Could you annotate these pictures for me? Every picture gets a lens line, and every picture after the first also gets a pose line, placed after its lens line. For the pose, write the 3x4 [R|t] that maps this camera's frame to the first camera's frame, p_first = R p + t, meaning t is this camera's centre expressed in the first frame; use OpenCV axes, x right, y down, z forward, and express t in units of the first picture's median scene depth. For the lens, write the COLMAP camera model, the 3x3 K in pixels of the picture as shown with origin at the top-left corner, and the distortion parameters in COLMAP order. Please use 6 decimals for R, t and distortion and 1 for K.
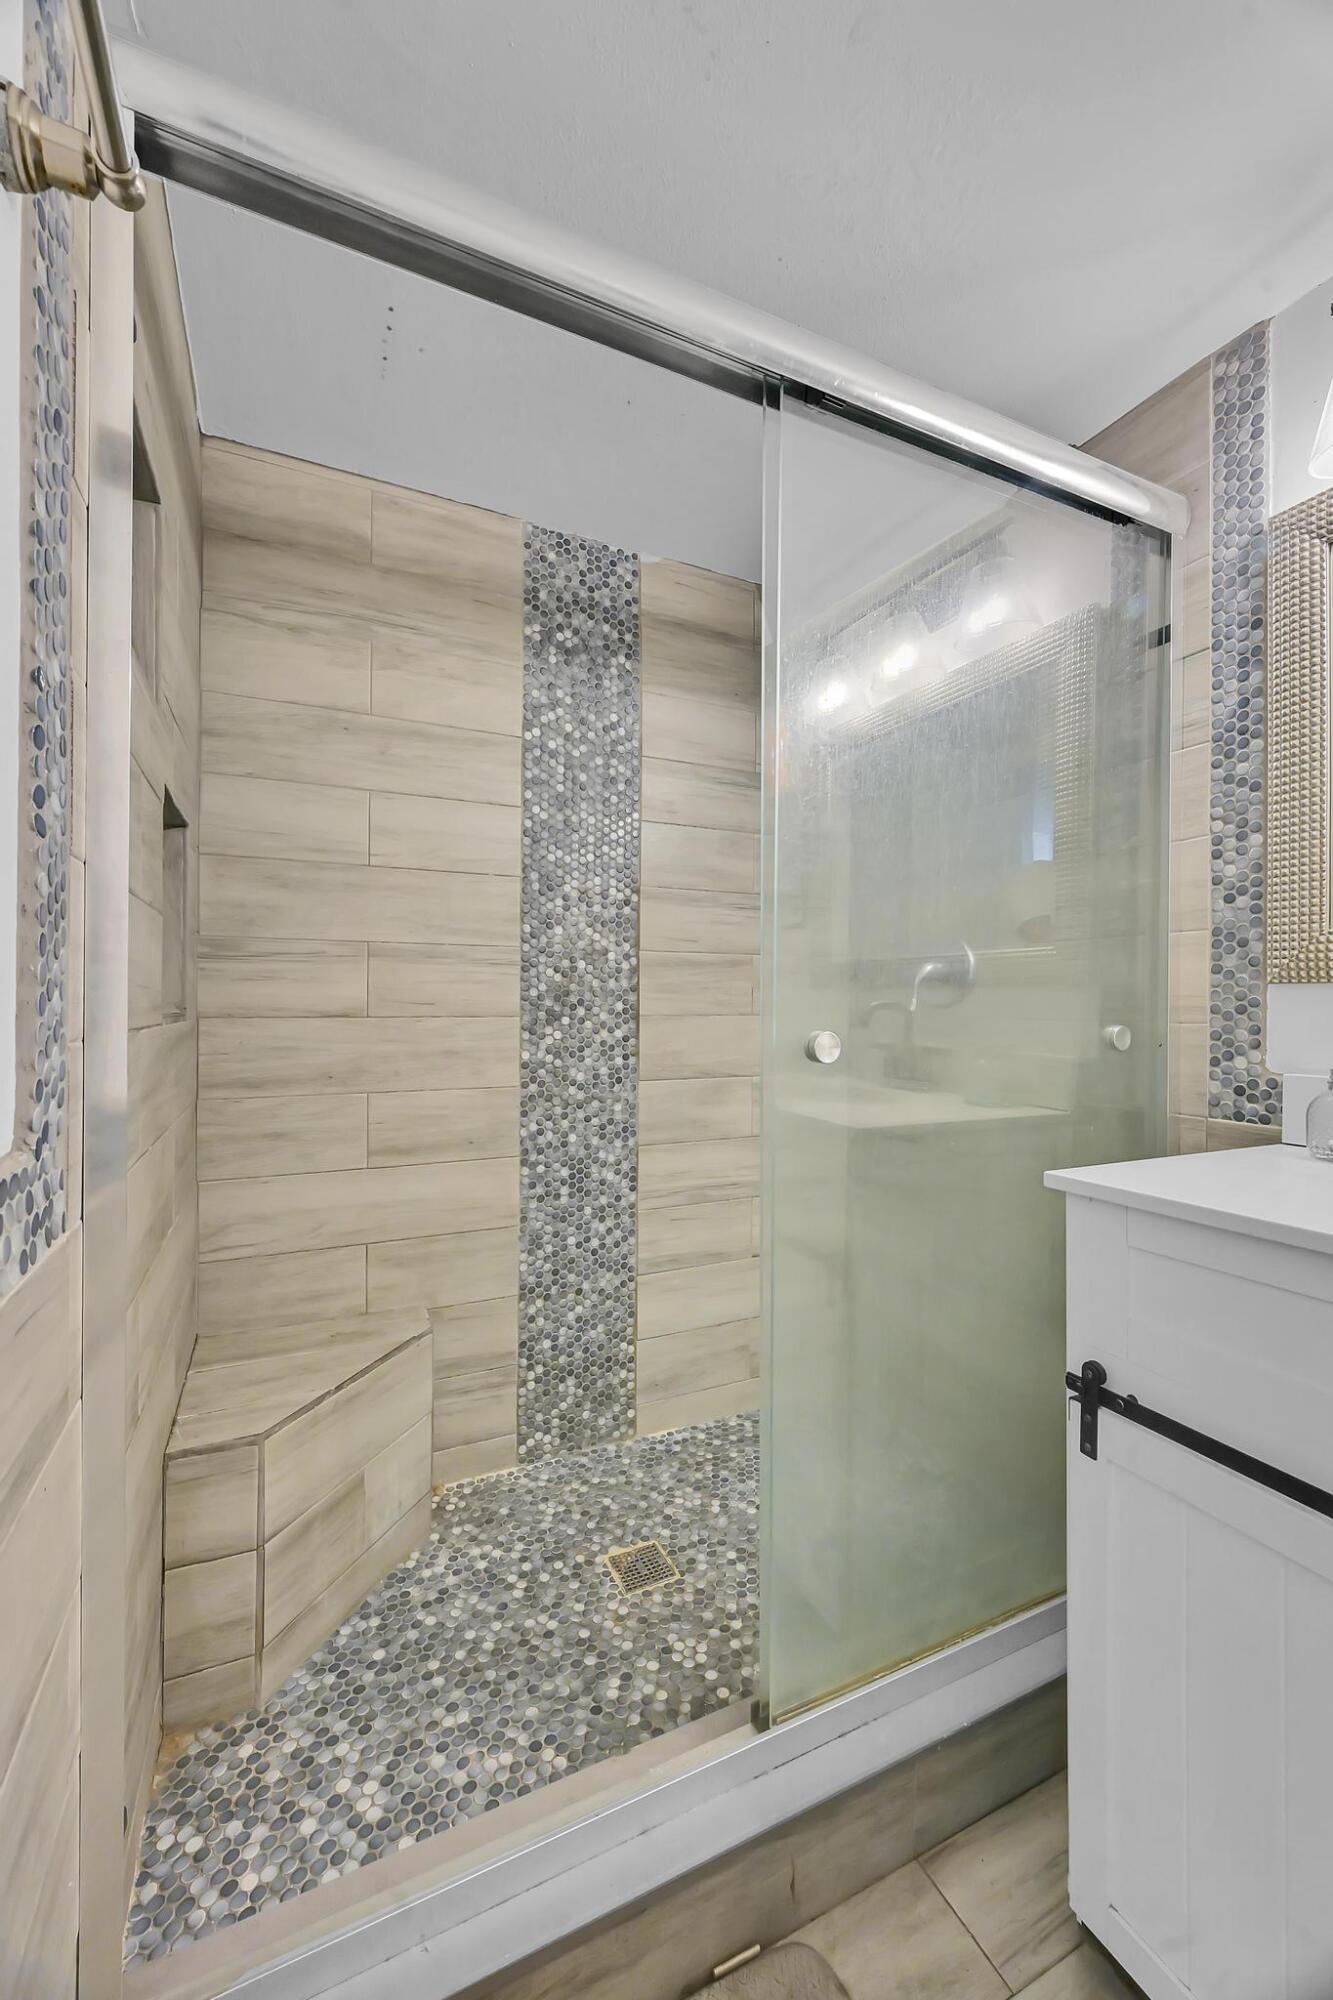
lens RADIAL K [[784.7, 0, 655.8], [0, 784.7, 1001.1], [0, 0, 1]] dist [-0.001402, -0.000052]
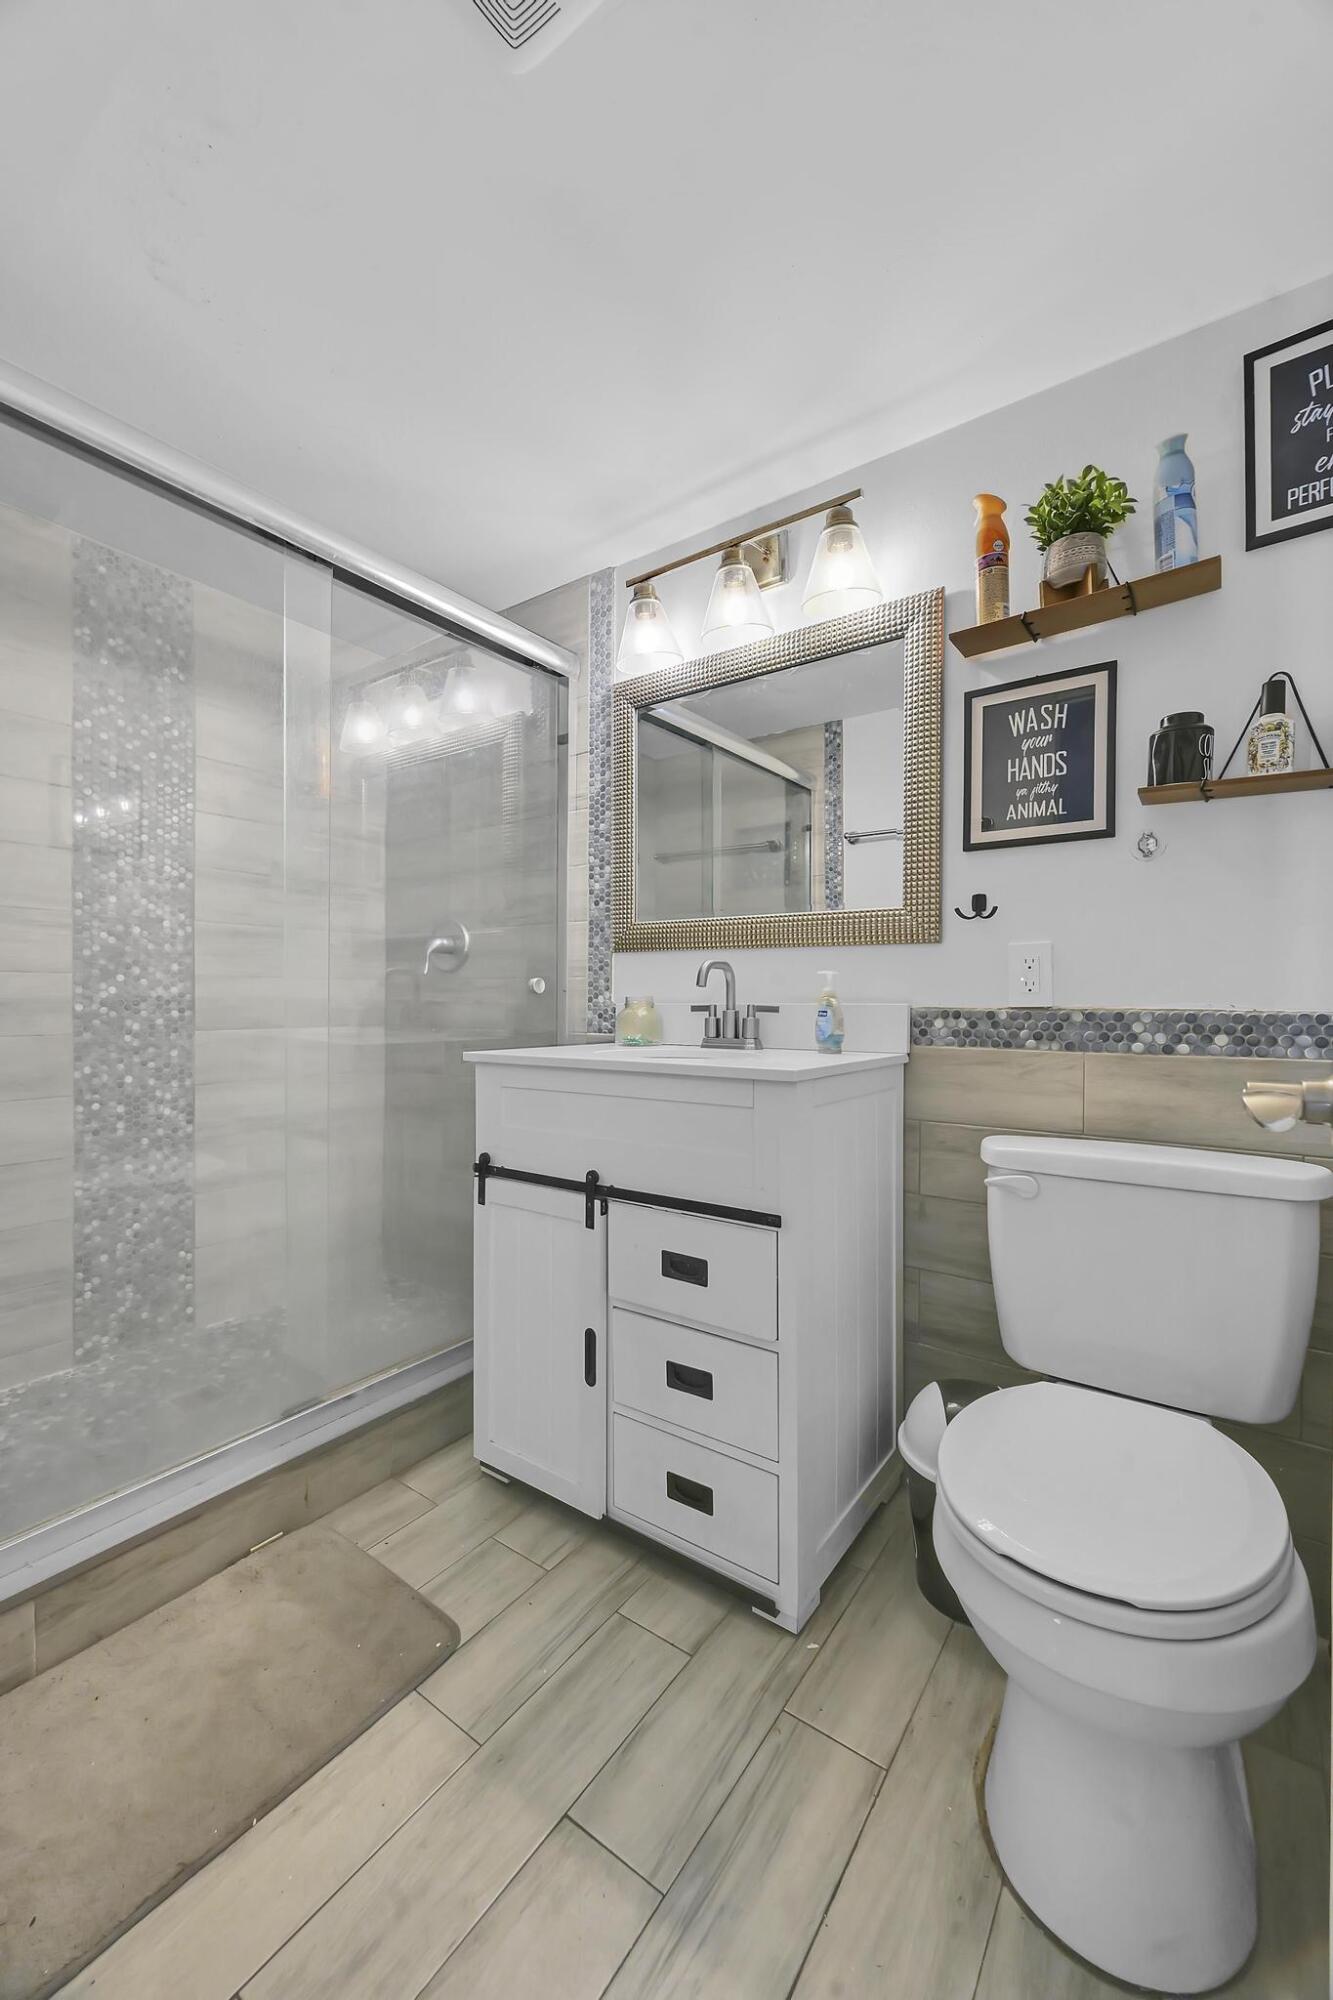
lens RADIAL K [[784.7, 0, 660.9], [0, 784.7, 1009.2], [0, 0, 1]] dist [-0.001402, -0.000052]
pose [[0.873673, -0.006827, 0.486467, 0.019481], [-0.001748, 0.999851, 0.017171, 0.053426], [-0.486511, -0.015852, 0.873530, -0.424263]]
